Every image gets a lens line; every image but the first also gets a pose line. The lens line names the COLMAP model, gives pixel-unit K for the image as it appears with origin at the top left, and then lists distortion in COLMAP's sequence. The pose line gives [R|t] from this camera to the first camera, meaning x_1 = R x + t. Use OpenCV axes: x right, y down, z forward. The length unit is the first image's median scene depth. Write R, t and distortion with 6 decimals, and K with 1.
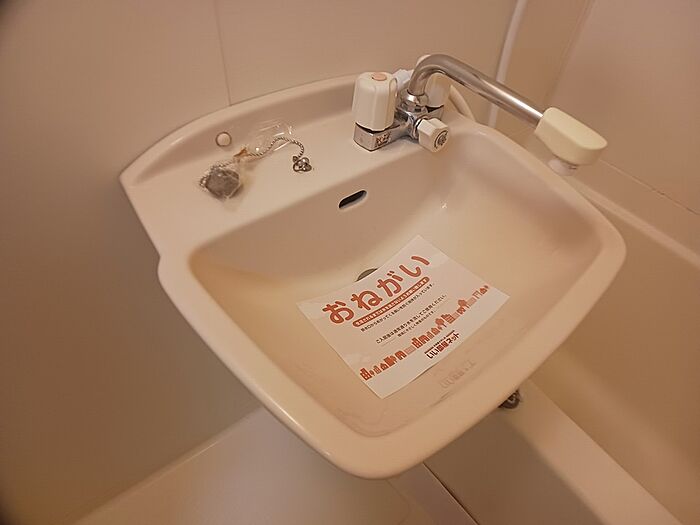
lens RADIAL K [[391.7, 0, 352.8], [0, 391.7, 261.2], [0, 0, 1]] dist [-0.057490, 0.001045]
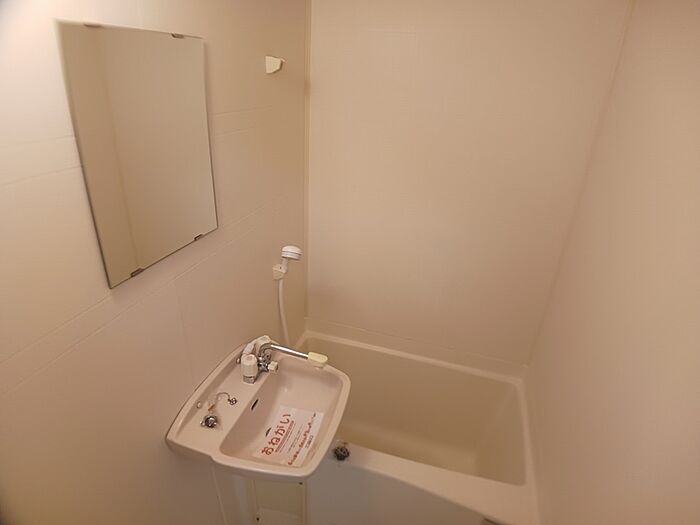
lens RADIAL K [[391.7, 0, 352.8], [0, 391.7, 261.2], [0, 0, 1]] dist [-0.057490, 0.001045]
pose [[0.811866, -0.266701, 0.519369, -0.535799], [0.438442, 0.865929, -0.240699, -0.082055], [-0.385542, 0.423129, 0.819951, -1.683378]]
